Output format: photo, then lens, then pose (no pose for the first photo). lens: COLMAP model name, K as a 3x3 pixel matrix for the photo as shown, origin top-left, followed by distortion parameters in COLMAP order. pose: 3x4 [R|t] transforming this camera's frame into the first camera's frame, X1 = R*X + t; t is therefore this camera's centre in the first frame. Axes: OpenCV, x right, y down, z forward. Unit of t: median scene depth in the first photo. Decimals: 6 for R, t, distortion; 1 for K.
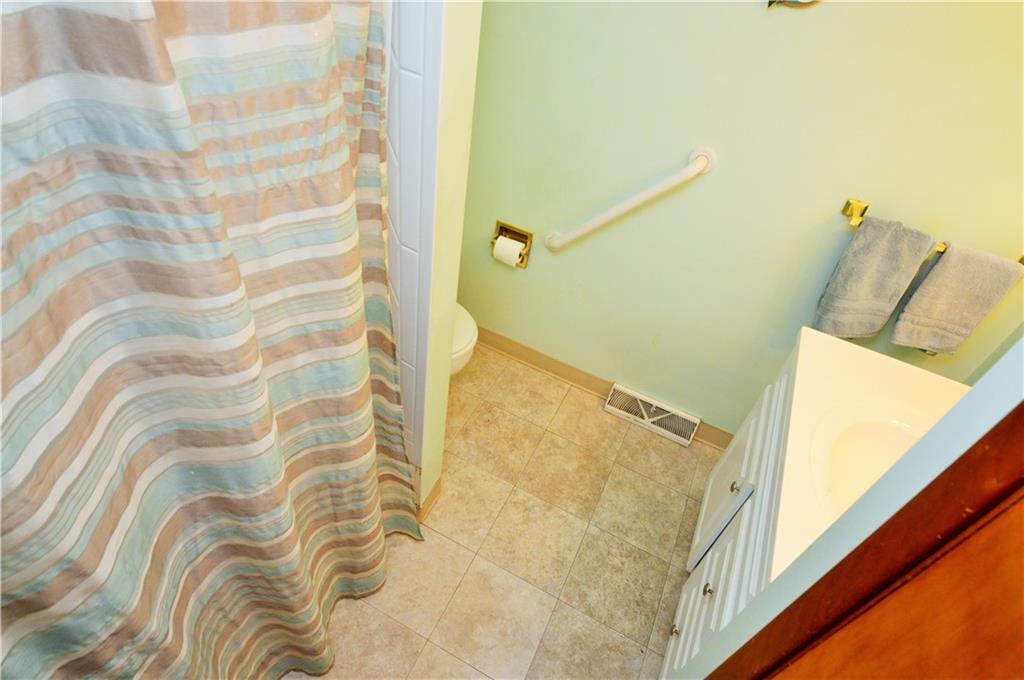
lens RADIAL K [[559.8, 0, 513.3], [0, 559.8, 337.3], [0, 0, 1]] dist [0.048540, -0.049480]
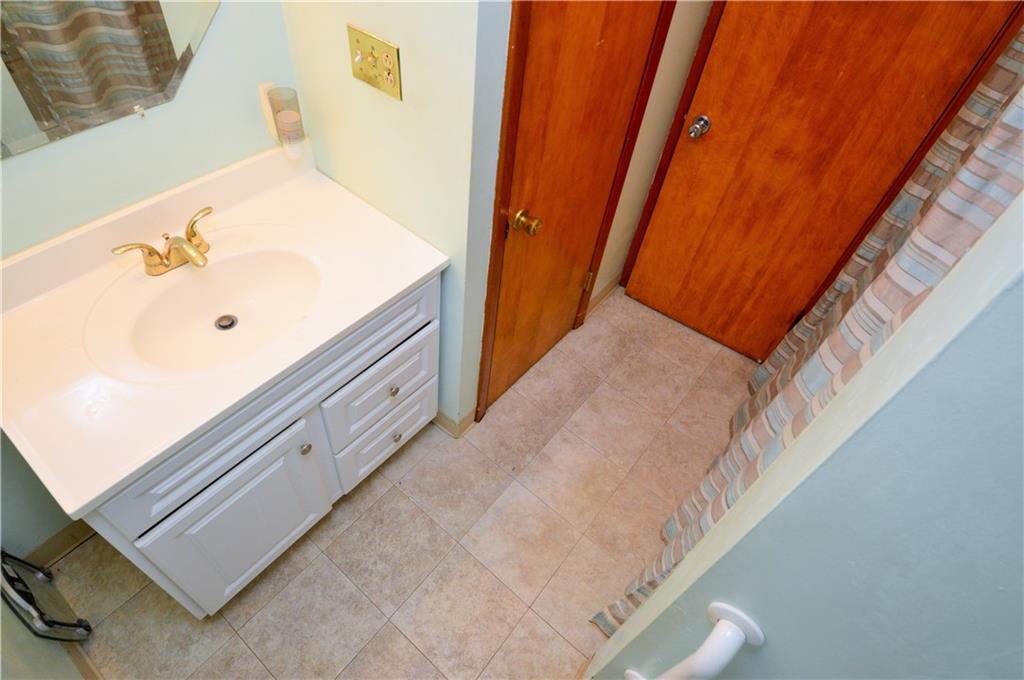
lens RADIAL K [[559.8, 0, 513.3], [0, 559.8, 337.3], [0, 0, 1]] dist [0.048540, -0.049480]
pose [[-0.947080, -0.319633, -0.029565, 0.126835], [-0.021726, -0.028064, 0.999370, -0.518691], [-0.320261, 0.947126, 0.019635, 0.569529]]
